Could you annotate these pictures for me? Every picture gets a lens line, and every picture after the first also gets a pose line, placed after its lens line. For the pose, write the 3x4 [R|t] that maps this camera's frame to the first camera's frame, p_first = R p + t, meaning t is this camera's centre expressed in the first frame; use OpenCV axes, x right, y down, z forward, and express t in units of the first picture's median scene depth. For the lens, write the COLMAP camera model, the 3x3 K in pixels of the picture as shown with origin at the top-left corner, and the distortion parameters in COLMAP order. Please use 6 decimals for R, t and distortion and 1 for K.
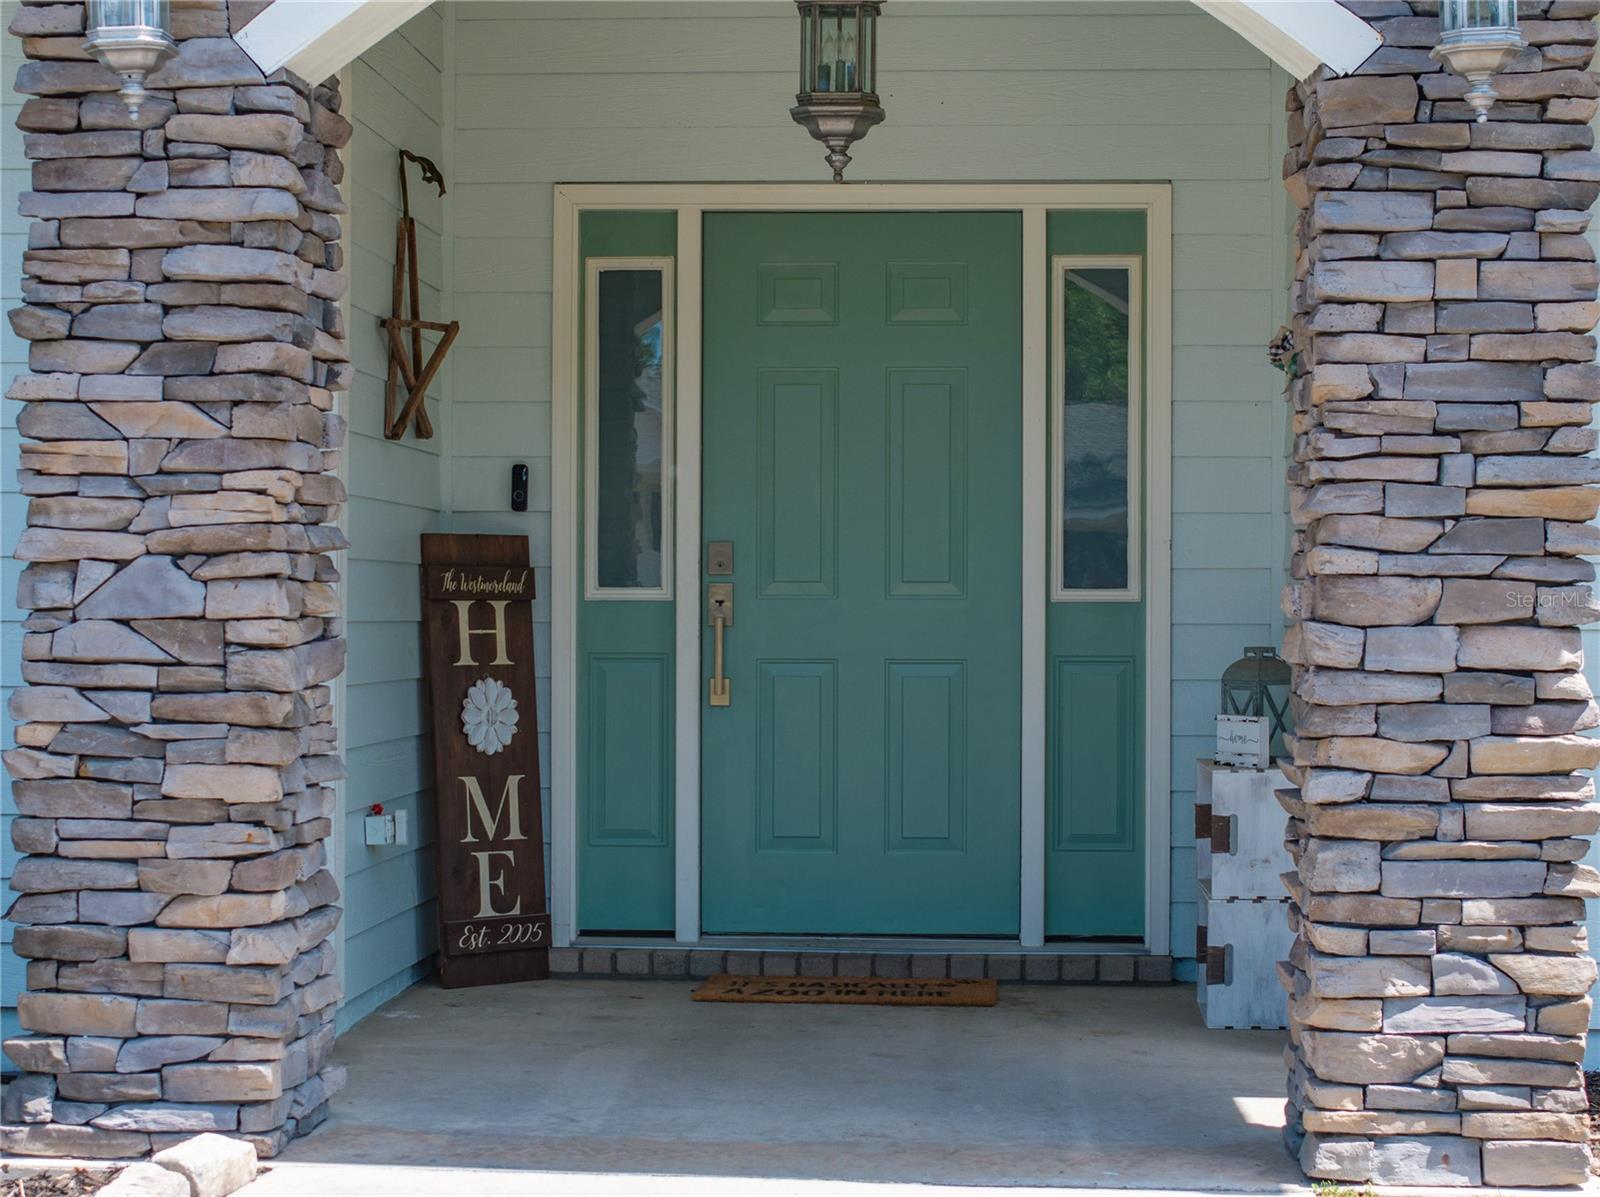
lens RADIAL K [[3186.2, 0, 769.7], [0, 3186.2, 628.2], [0, 0, 1]] dist [-0.065895, 0.000000]
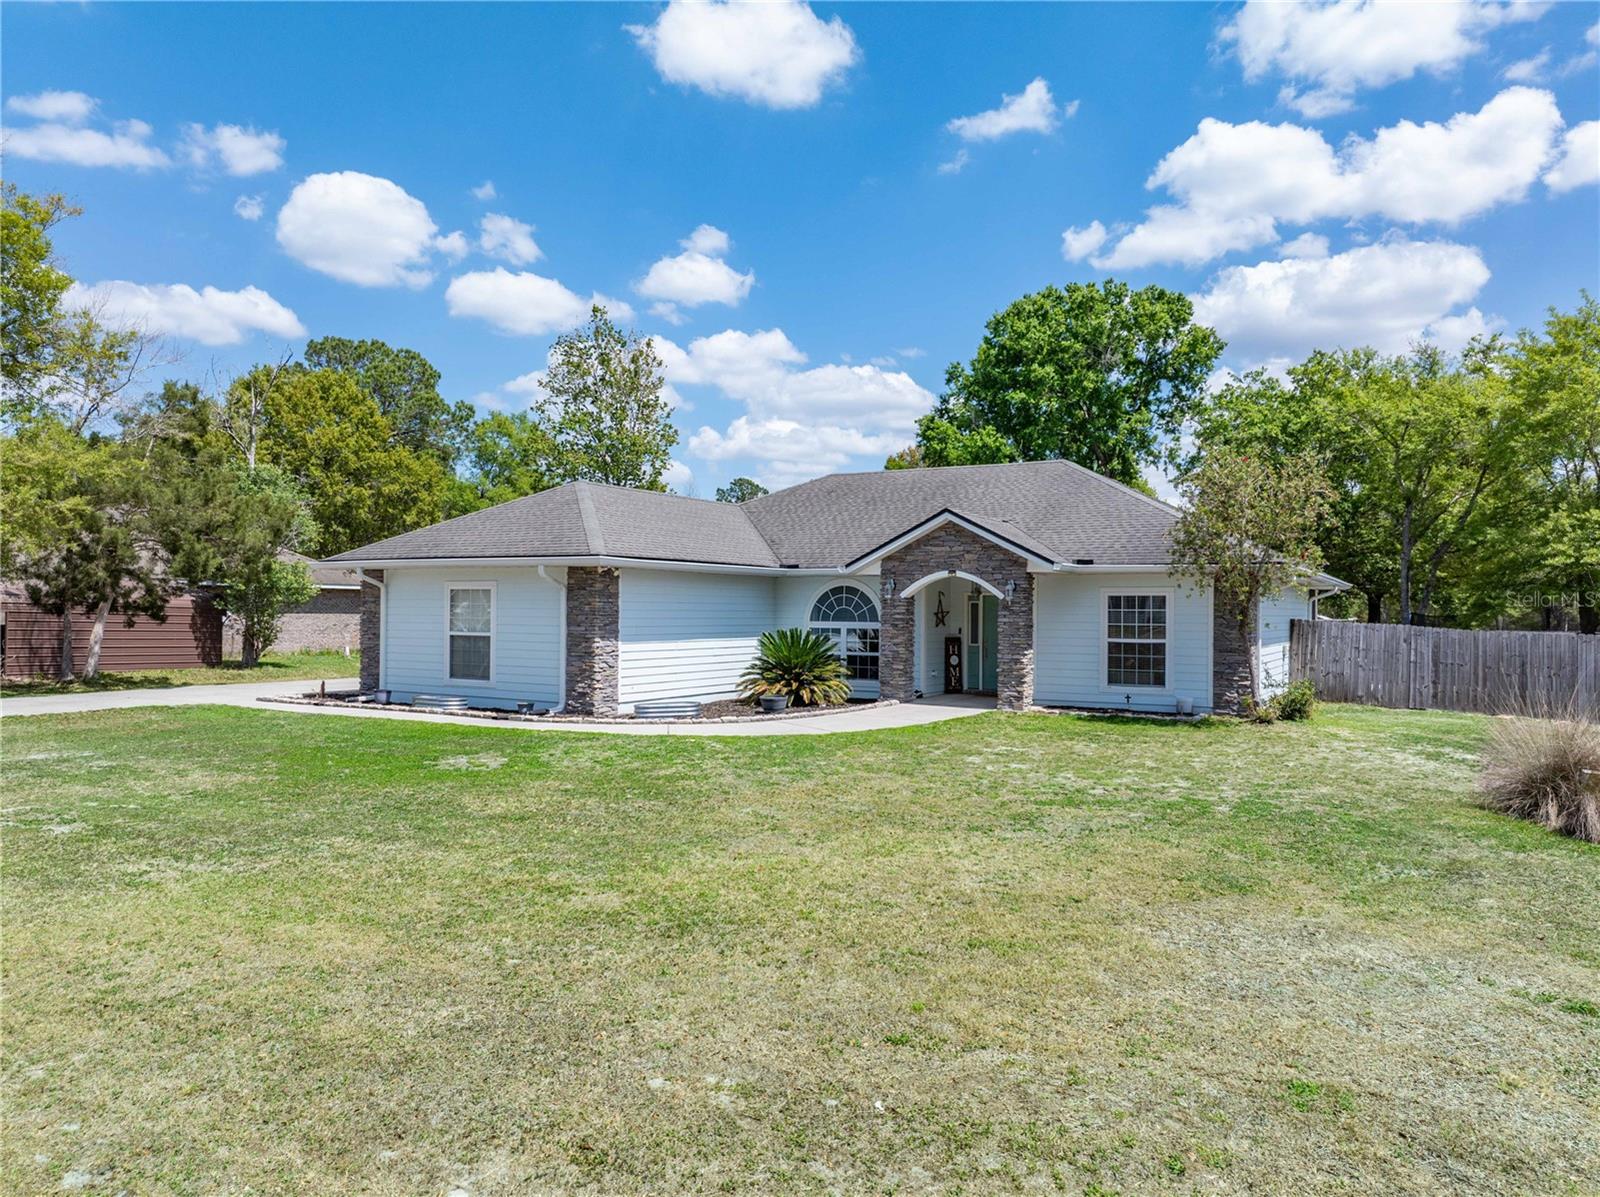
lens RADIAL K [[1111.8, 0, 793.3], [0, 1111.8, 611.8], [0, 0, 1]] dist [-0.054125, 0.033016]
pose [[0.900156, 0.005173, -0.435538, 1.061899], [-0.007977, 0.999958, -0.004612, -0.107117], [0.435495, 0.007626, 0.900159, -2.332472]]
